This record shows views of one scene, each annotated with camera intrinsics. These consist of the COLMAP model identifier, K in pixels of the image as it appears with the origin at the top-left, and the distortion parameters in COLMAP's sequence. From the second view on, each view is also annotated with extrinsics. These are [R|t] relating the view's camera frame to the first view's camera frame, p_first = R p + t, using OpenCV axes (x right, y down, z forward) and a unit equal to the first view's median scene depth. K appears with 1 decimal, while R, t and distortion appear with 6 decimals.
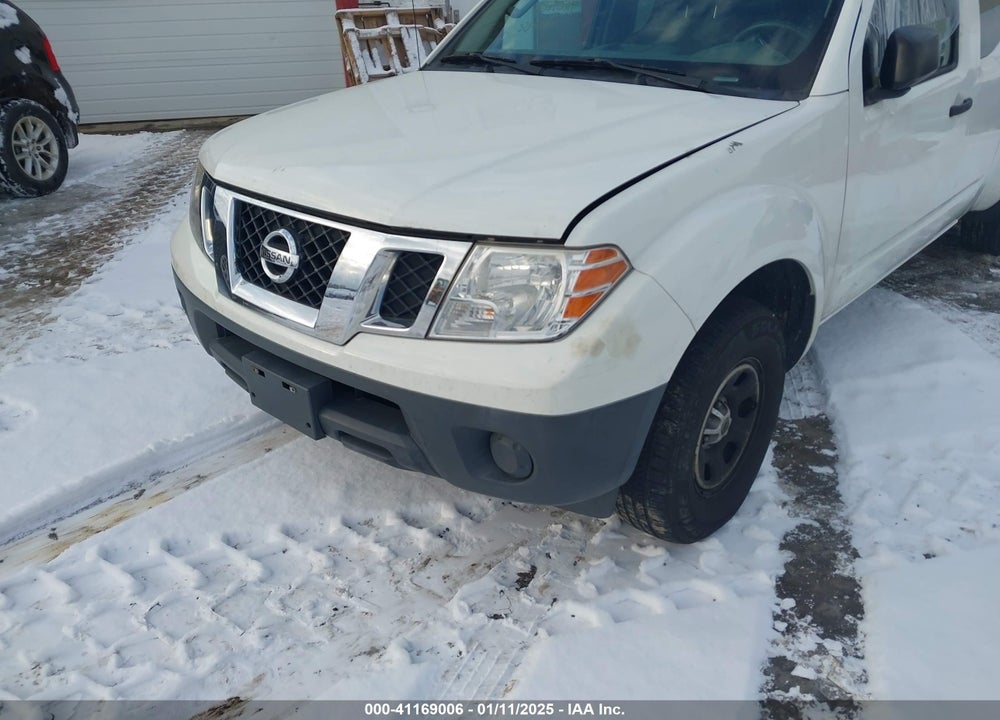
lens RADIAL K [[786.4, 0, 496.5], [0, 786.4, 360.5], [0, 0, 1]] dist [0.026409, -0.037025]
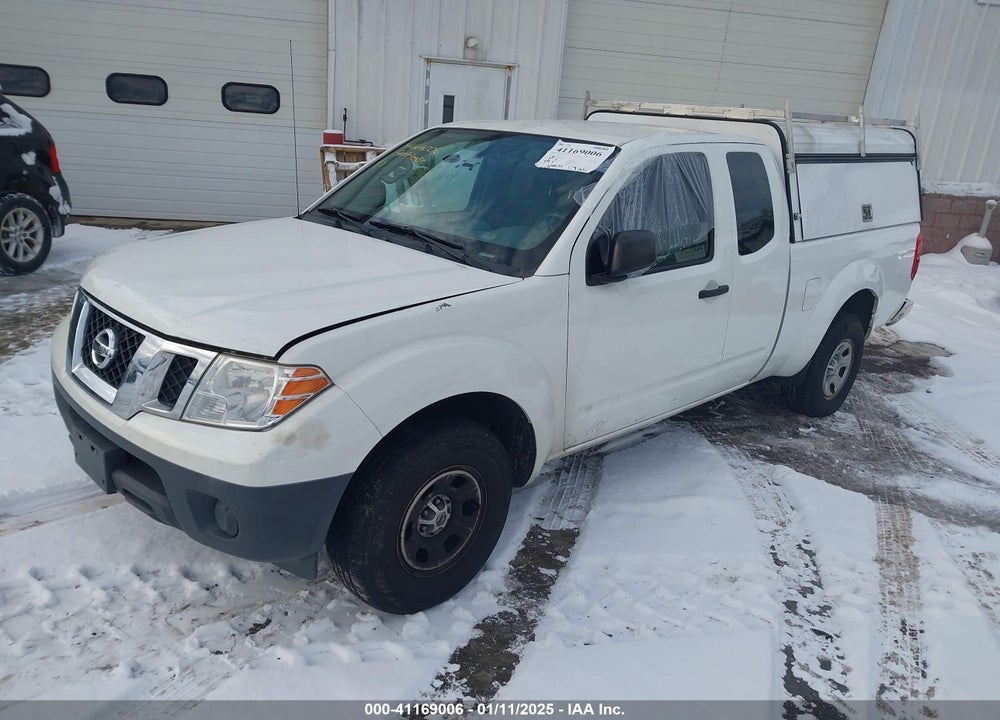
lens RADIAL K [[786.4, 0, 504.9], [0, 786.4, 349.0], [0, 0, 1]] dist [0.026409, -0.037025]
pose [[0.994081, 0.108261, -0.009087, 0.369580], [-0.108290, 0.980682, -0.162902, 0.009664], [-0.008724, 0.162921, 0.986600, -0.275925]]
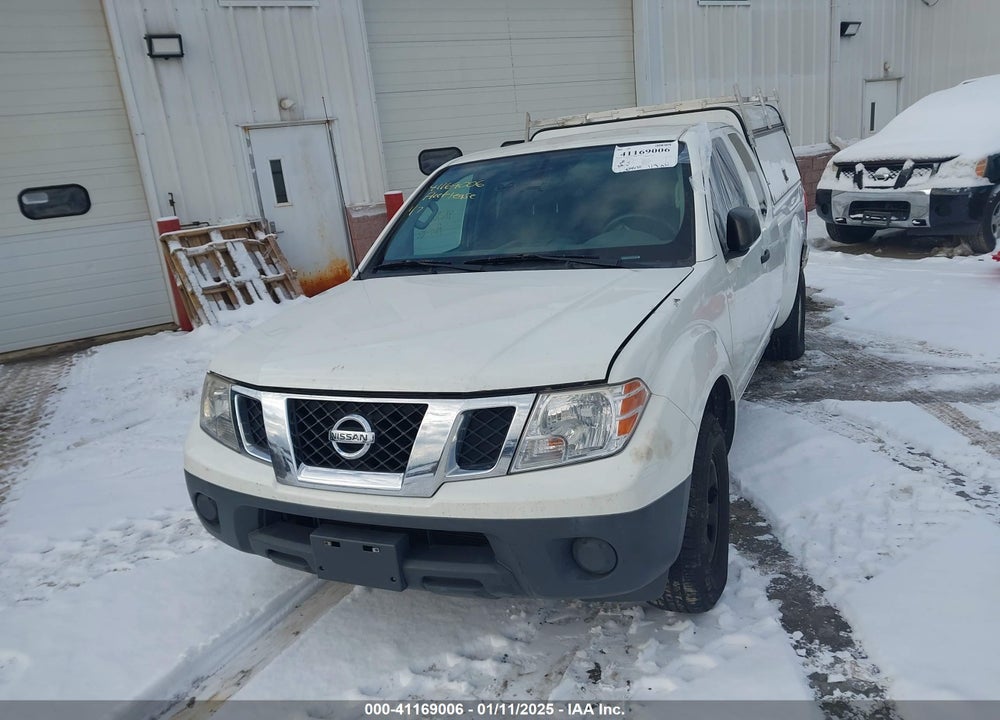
lens RADIAL K [[786.4, 0, 494.7], [0, 786.4, 351.7], [0, 0, 1]] dist [0.026409, -0.037025]
pose [[0.949696, -0.142689, 0.278779, -0.348650], [0.203174, 0.958137, -0.201729, 0.025327], [-0.238324, 0.248222, 0.938929, -0.173305]]
